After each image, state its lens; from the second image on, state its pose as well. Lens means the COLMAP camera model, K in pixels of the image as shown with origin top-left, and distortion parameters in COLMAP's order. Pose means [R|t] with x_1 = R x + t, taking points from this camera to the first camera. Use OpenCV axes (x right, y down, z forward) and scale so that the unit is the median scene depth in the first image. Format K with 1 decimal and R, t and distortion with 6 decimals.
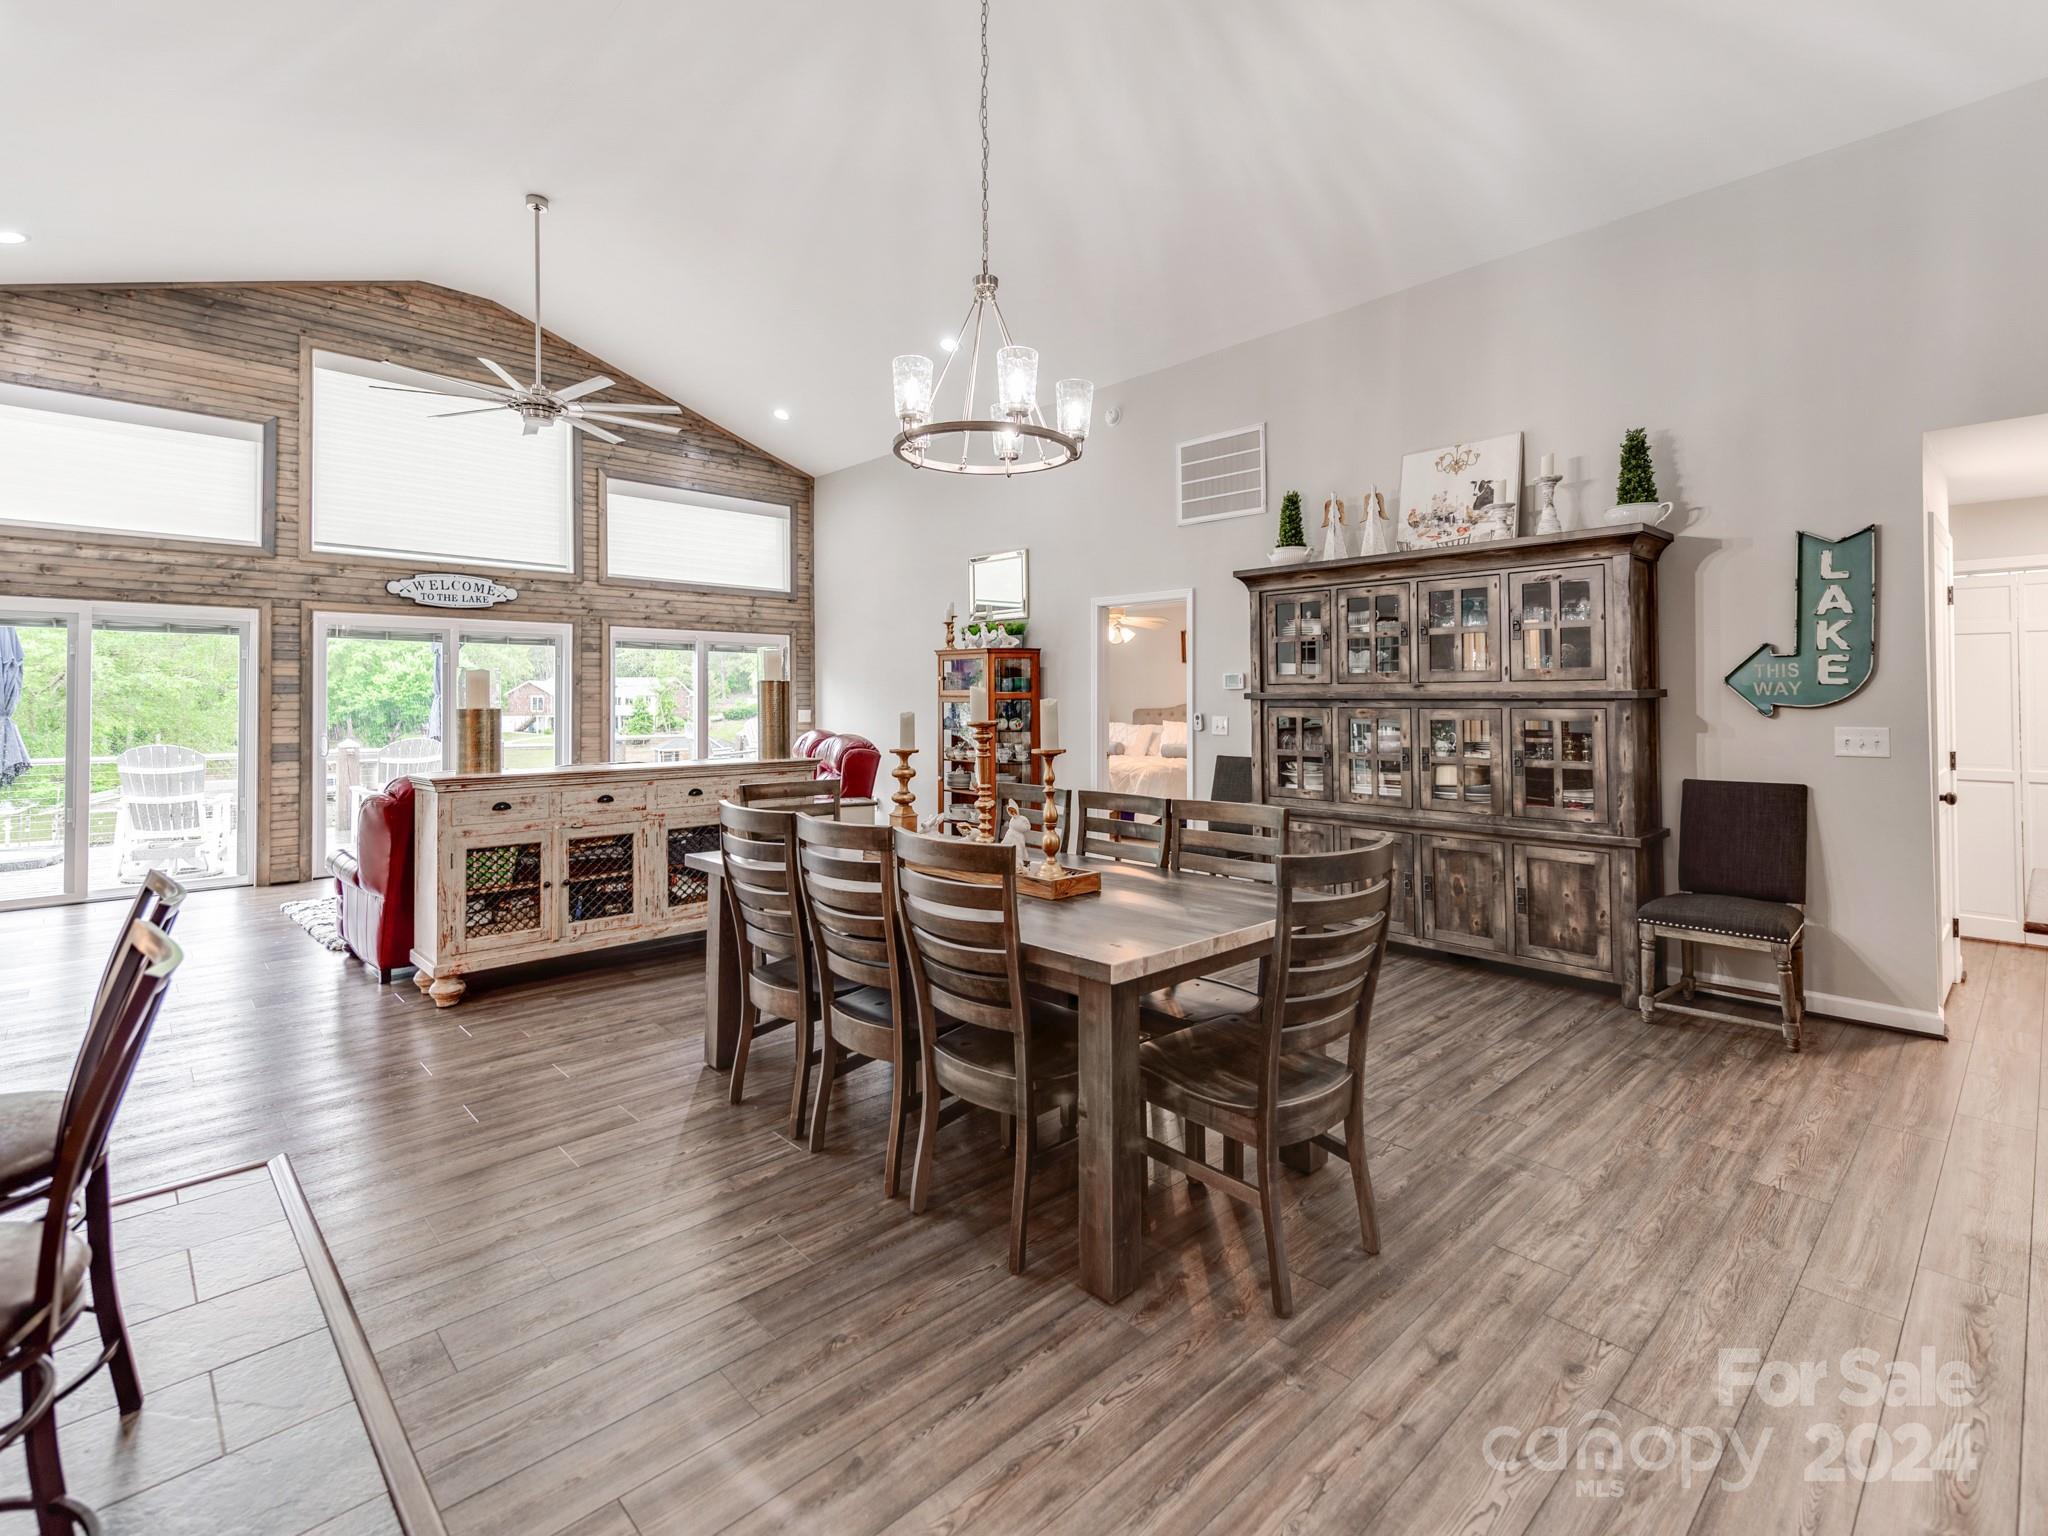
lens RADIAL K [[967.6, 0, 1005.4], [0, 967.6, 679.4], [0, 0, 1]] dist [0.028065, -0.000559]
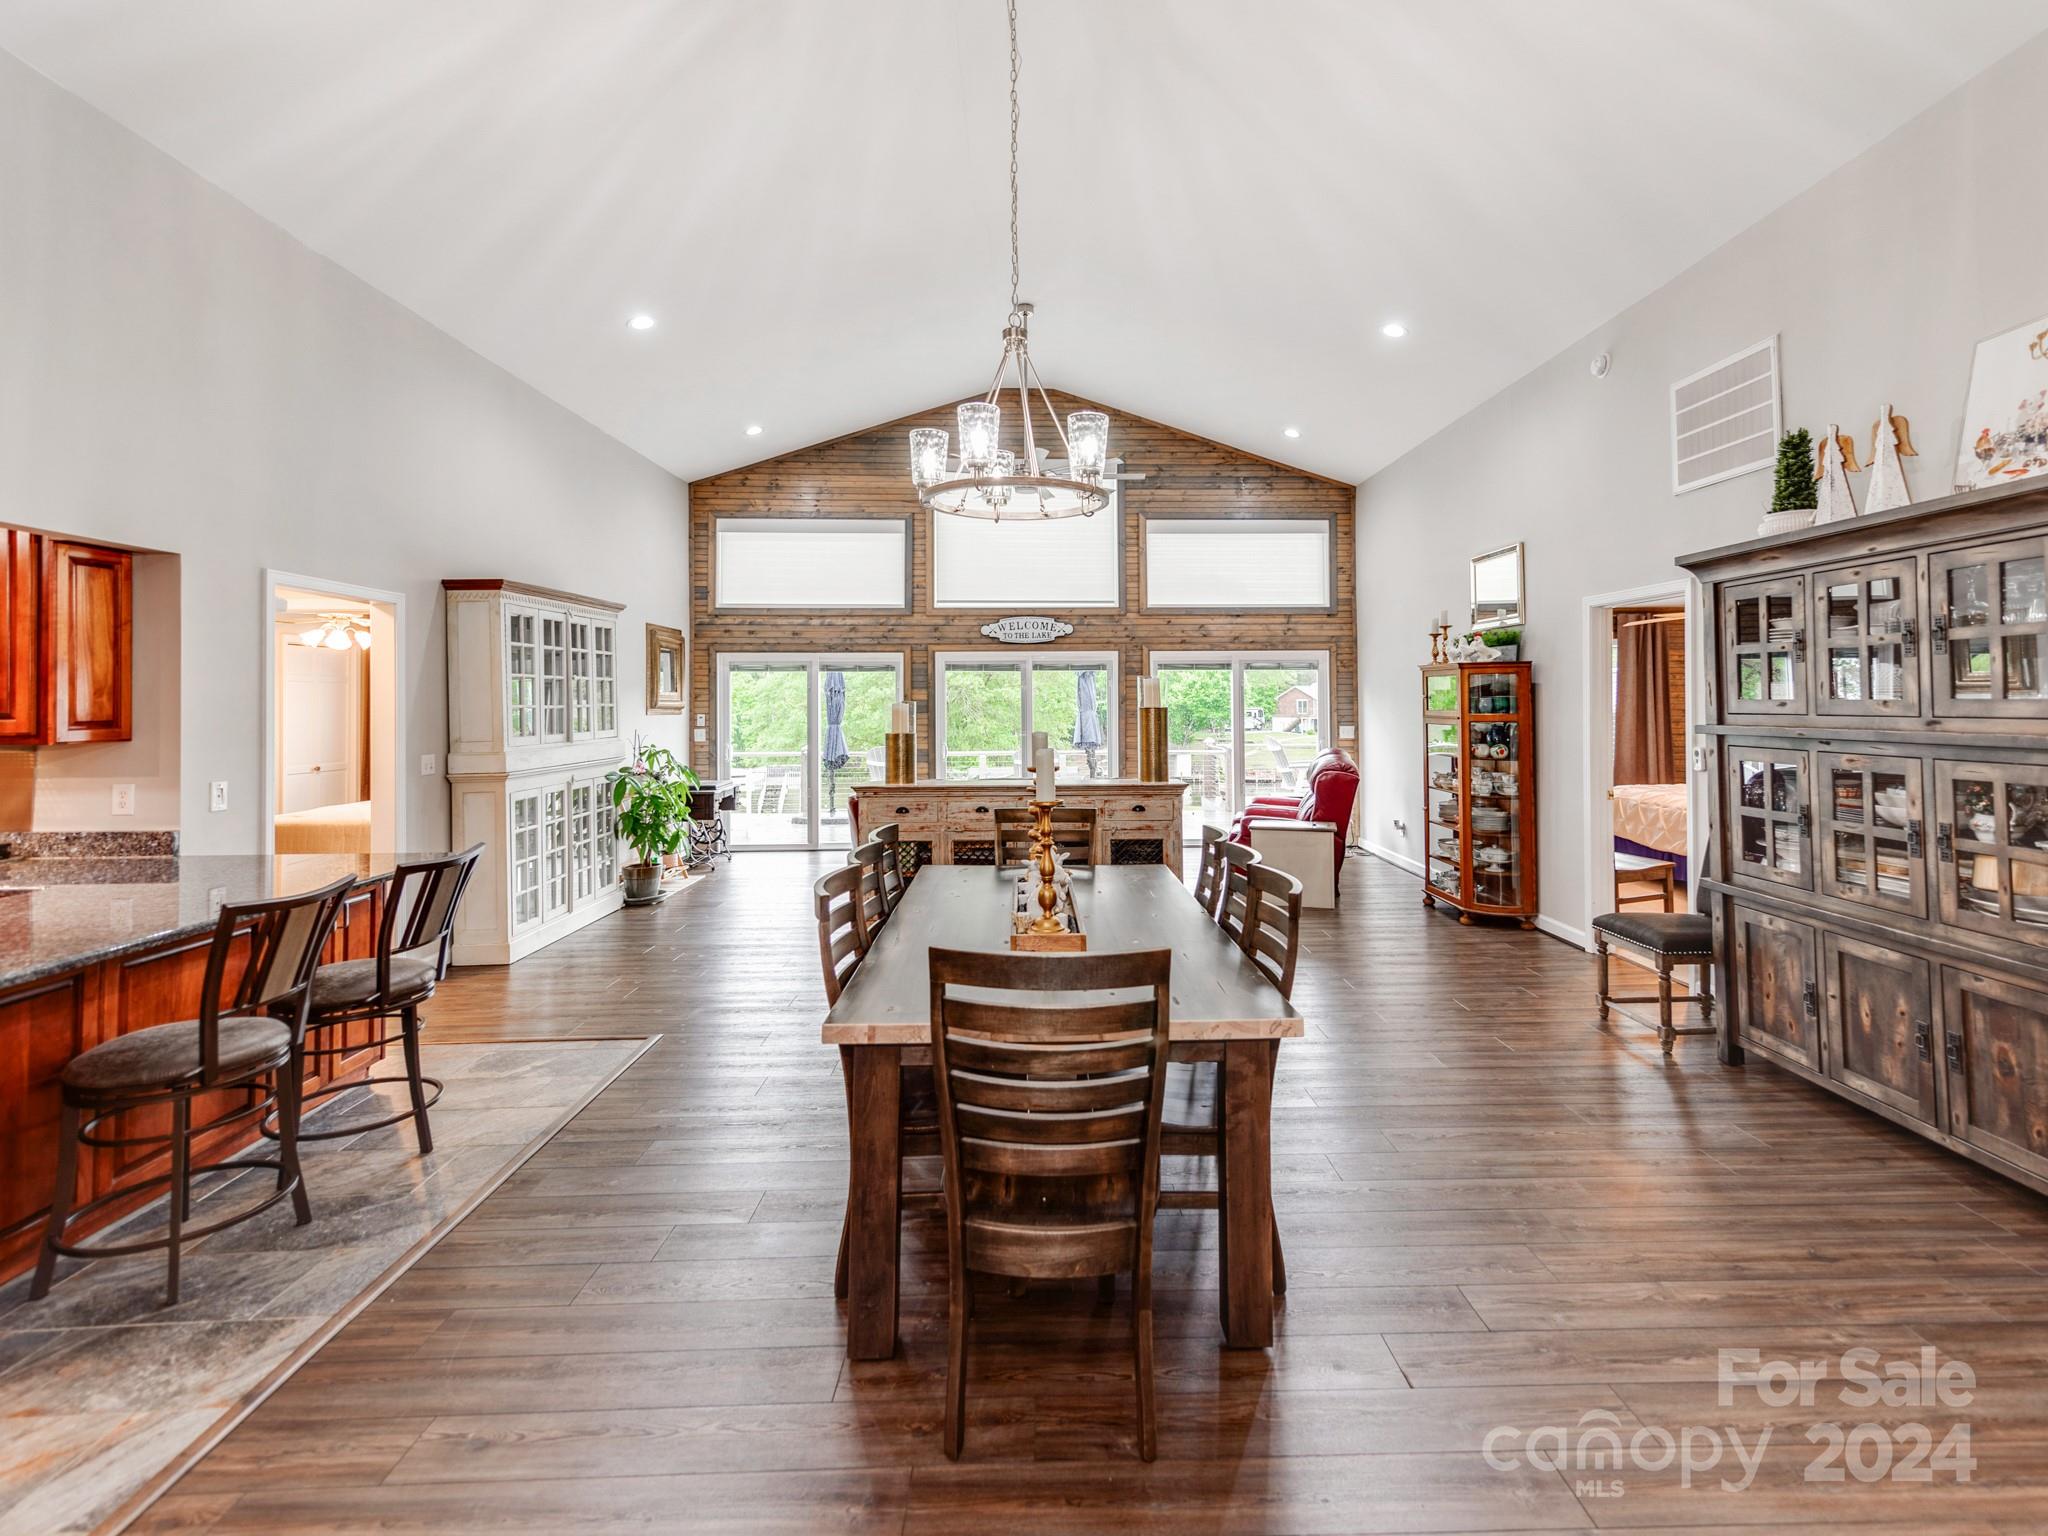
lens RADIAL K [[952.4, 0, 1061.4], [0, 952.4, 683.4], [0, 0, 1]] dist [0.020147, -0.001025]
pose [[0.752205, -0.015511, -0.658746, 0.332745], [0.017121, 0.999845, -0.003992, -0.020062], [0.658706, -0.008275, 0.752355, 0.139634]]
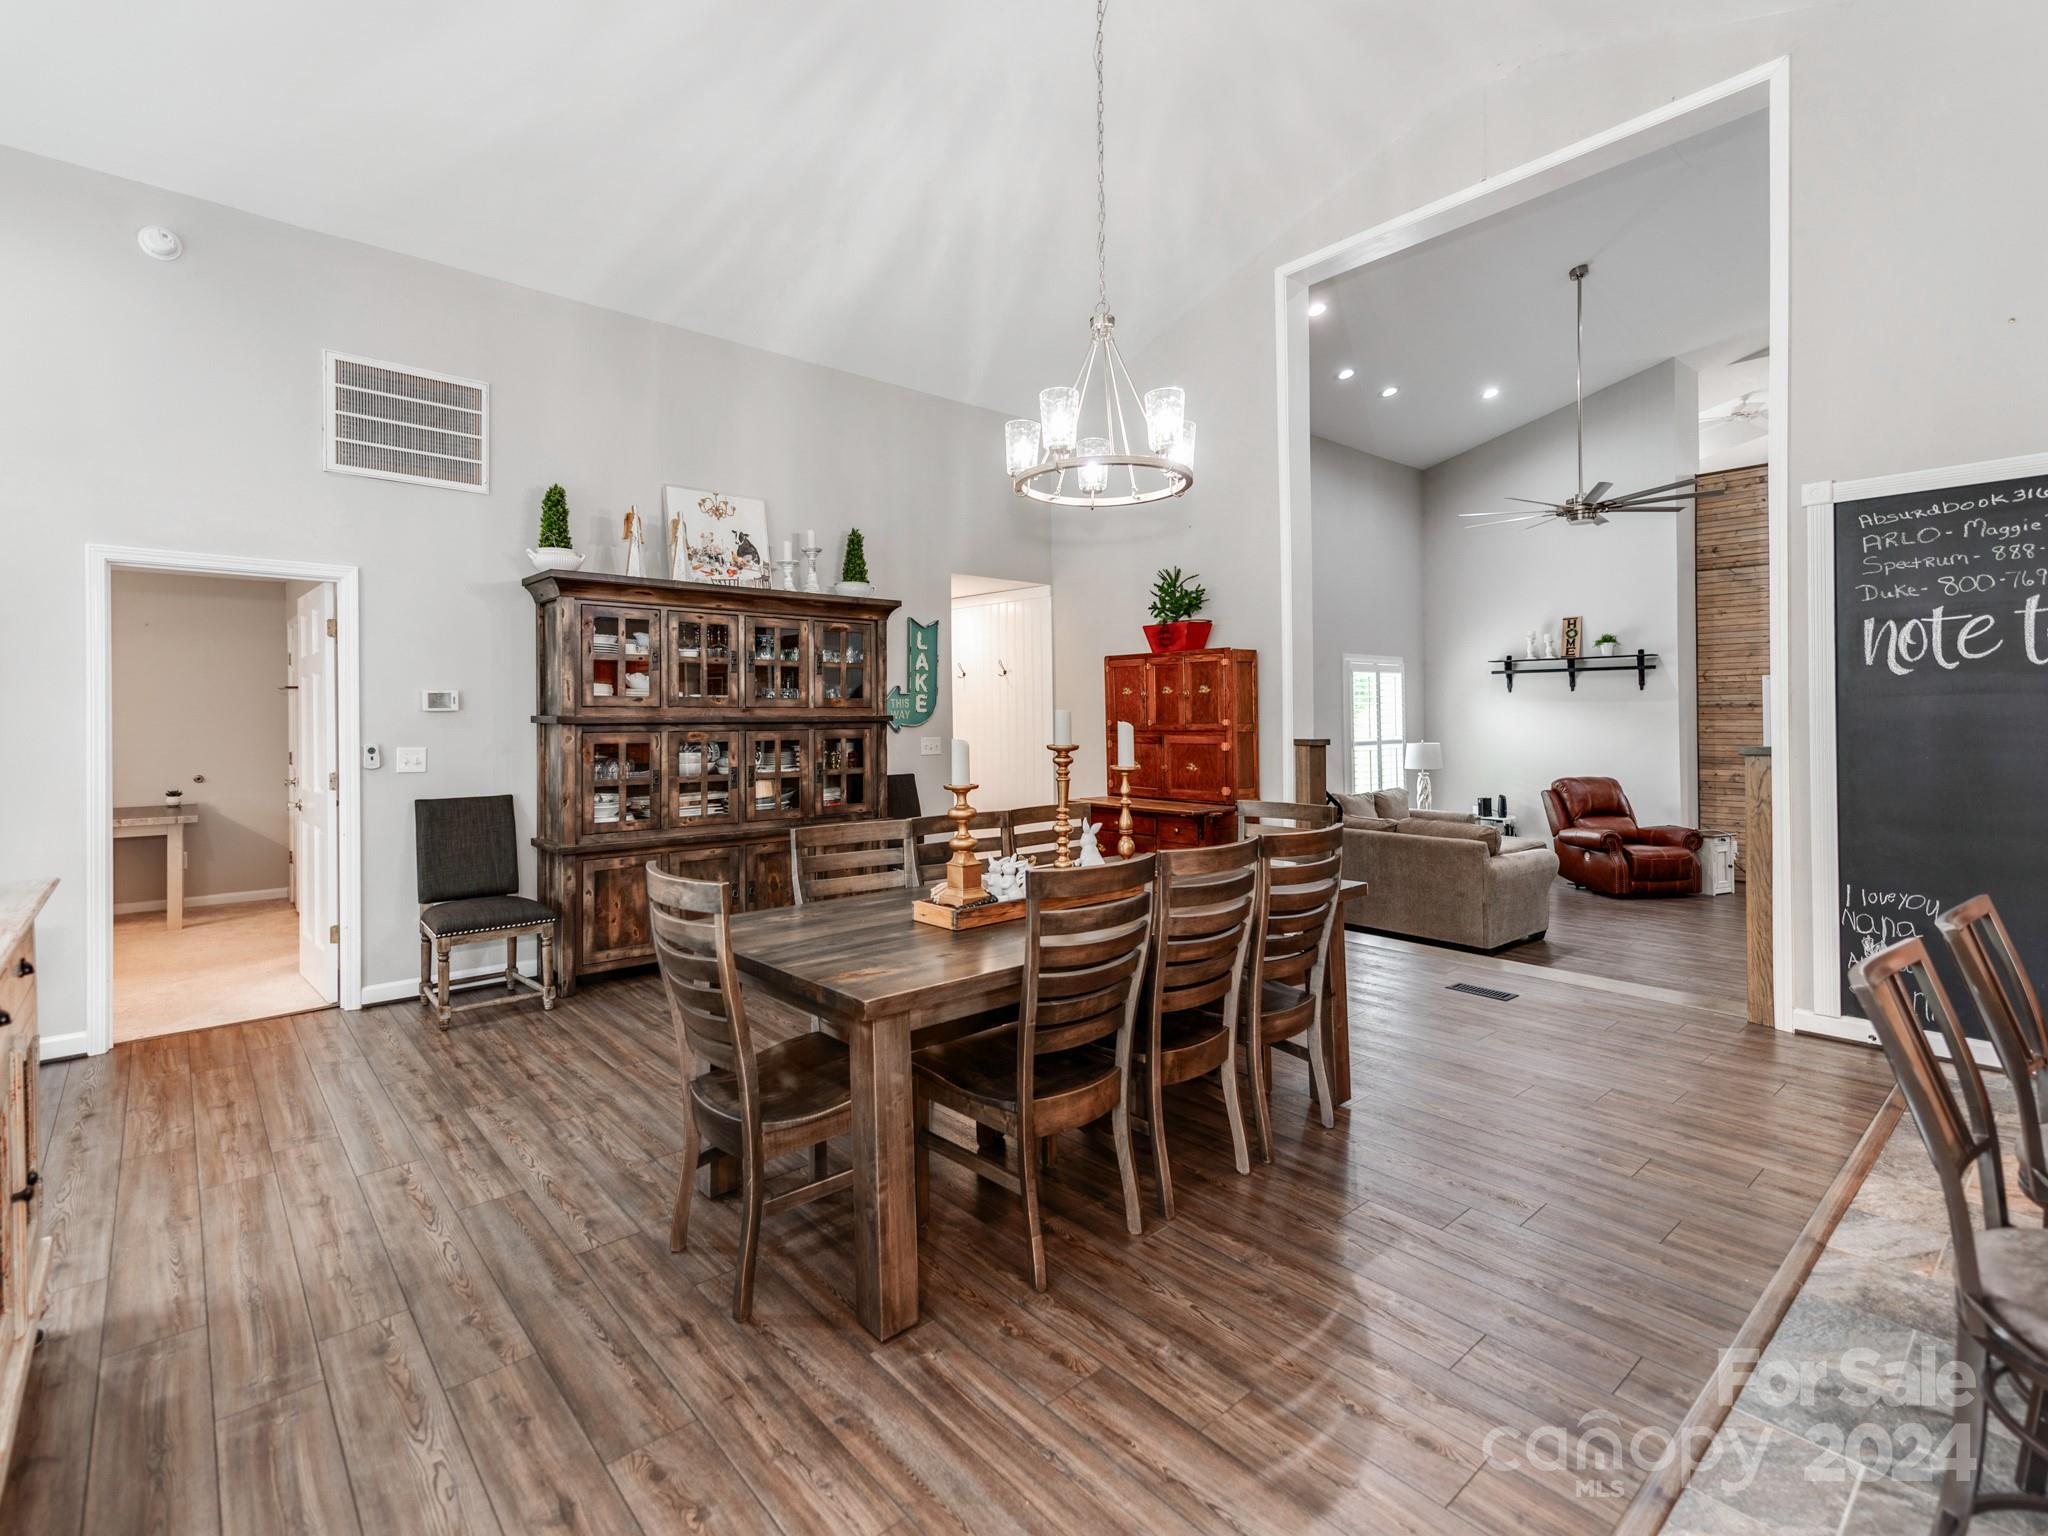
lens RADIAL K [[967.3, 0, 1021.2], [0, 967.3, 710.8], [0, 0, 1]] dist [0.027374, 0.000026]
pose [[0.031578, 0.012461, 0.999424, -0.533146], [-0.013102, 0.999842, -0.012052, 0.013184], [-0.999415, -0.012714, 0.031736, 0.525807]]
